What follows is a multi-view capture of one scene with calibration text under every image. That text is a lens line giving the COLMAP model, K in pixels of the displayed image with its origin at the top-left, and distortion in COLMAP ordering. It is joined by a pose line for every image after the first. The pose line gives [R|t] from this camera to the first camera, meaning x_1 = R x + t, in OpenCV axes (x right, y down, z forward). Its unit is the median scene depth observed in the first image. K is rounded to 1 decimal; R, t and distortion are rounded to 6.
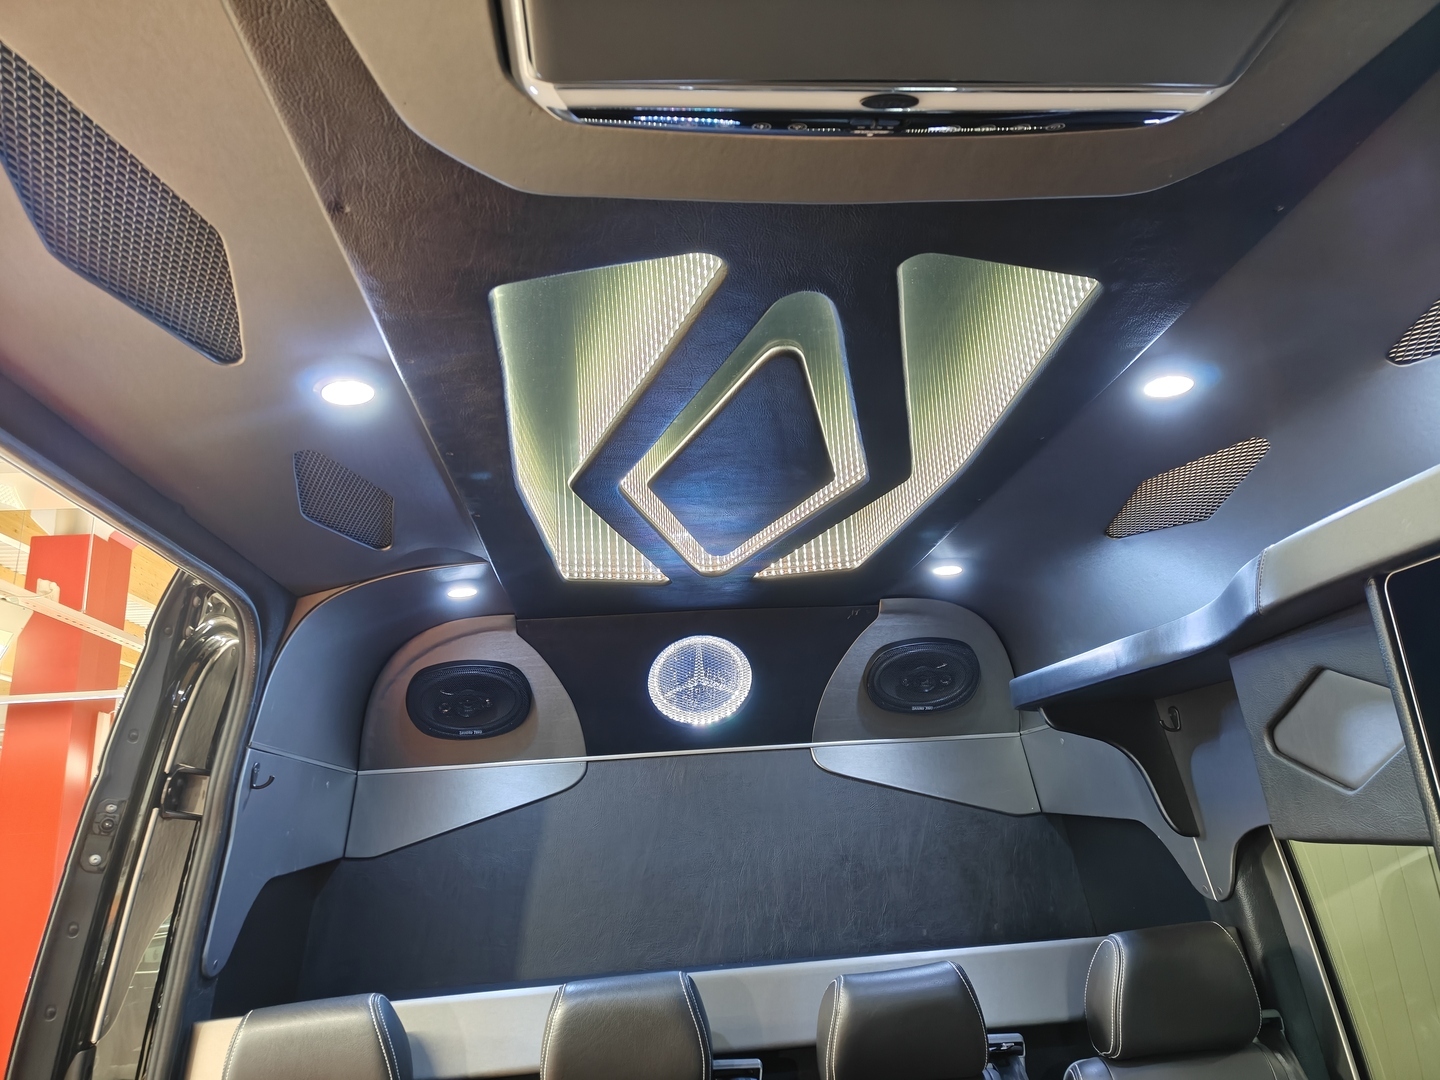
lens RADIAL K [[1001.6, 0, 719.5], [0, 1001.6, 544.1], [0, 0, 1]] dist [0.022360, -0.016605]
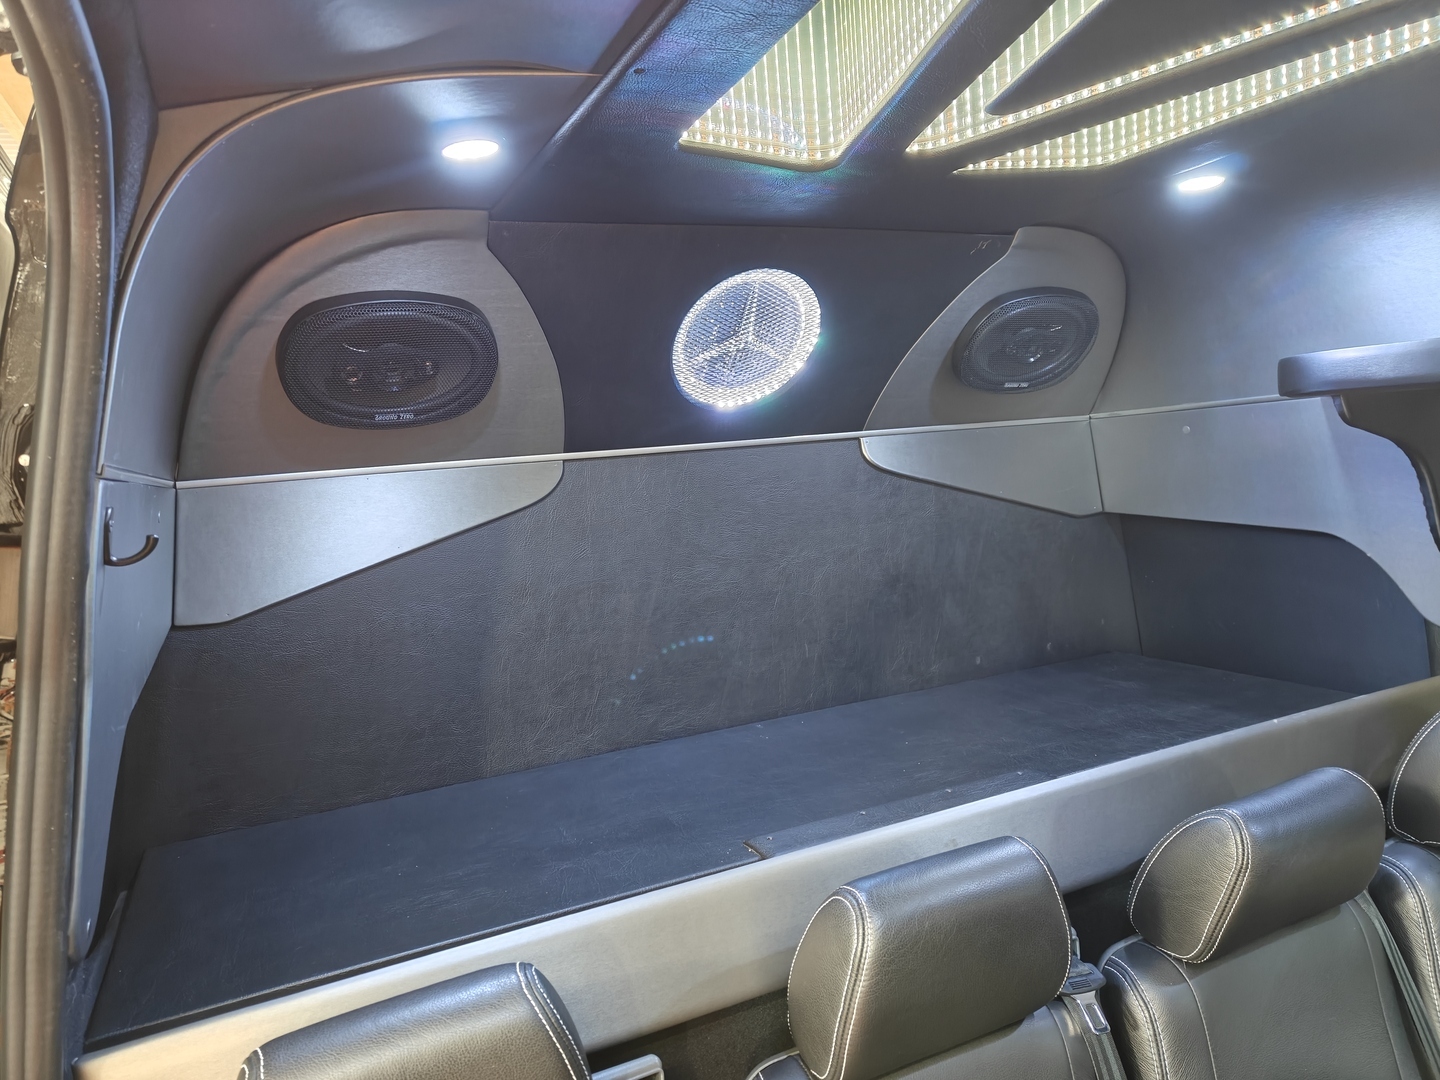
lens RADIAL K [[1014.9, 0, 719.3], [0, 1014.9, 541.7], [0, 0, 1]] dist [0.082421, -0.000363]
pose [[0.935081, -0.038501, 0.352336, -0.279730], [-0.082908, 0.942743, 0.323052, 0.046376], [-0.344600, -0.331291, 0.878349, 0.378152]]
